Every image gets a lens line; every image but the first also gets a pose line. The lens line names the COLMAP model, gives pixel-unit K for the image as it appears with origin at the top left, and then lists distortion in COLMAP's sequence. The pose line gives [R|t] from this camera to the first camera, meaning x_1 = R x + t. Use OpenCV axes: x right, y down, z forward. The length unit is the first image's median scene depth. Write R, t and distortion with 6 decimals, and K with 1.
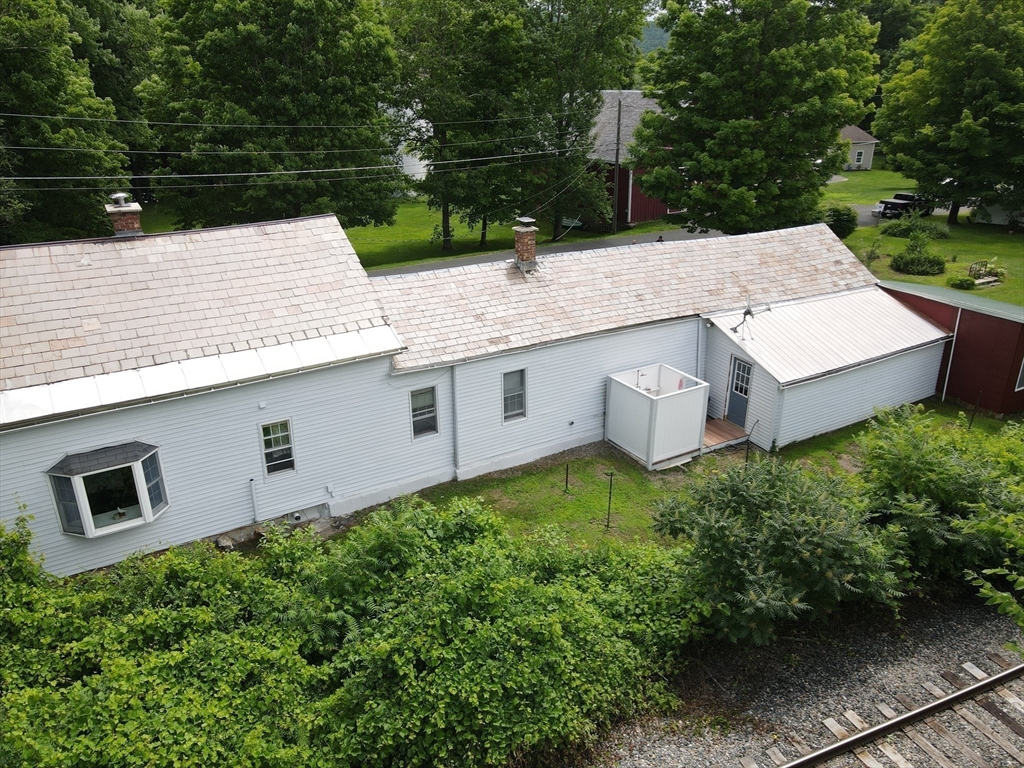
lens RADIAL K [[757.1, 0, 513.0], [0, 757.1, 383.7], [0, 0, 1]] dist [0.031099, 0.008450]
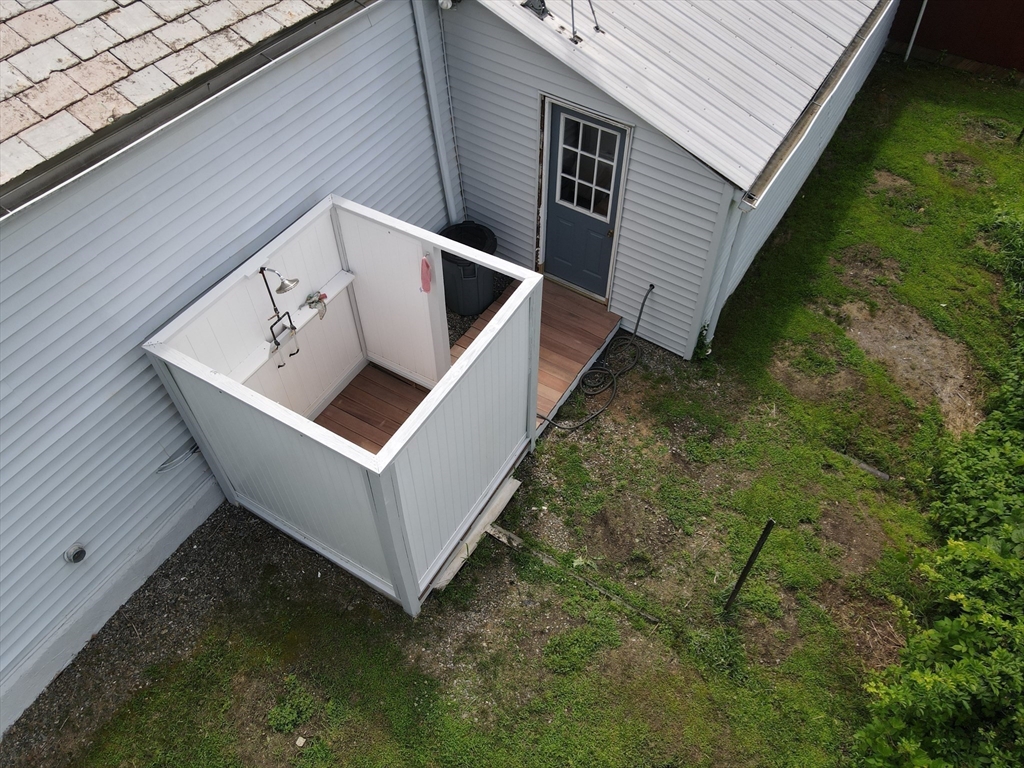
lens RADIAL K [[757.1, 0, 511.9], [0, 757.1, 383.2], [0, 0, 1]] dist [0.031099, 0.008450]
pose [[0.887310, -0.358244, 0.290416, 0.148876], [0.182992, 0.851537, 0.491323, -0.095004], [-0.423313, -0.382812, 0.821134, 0.721599]]
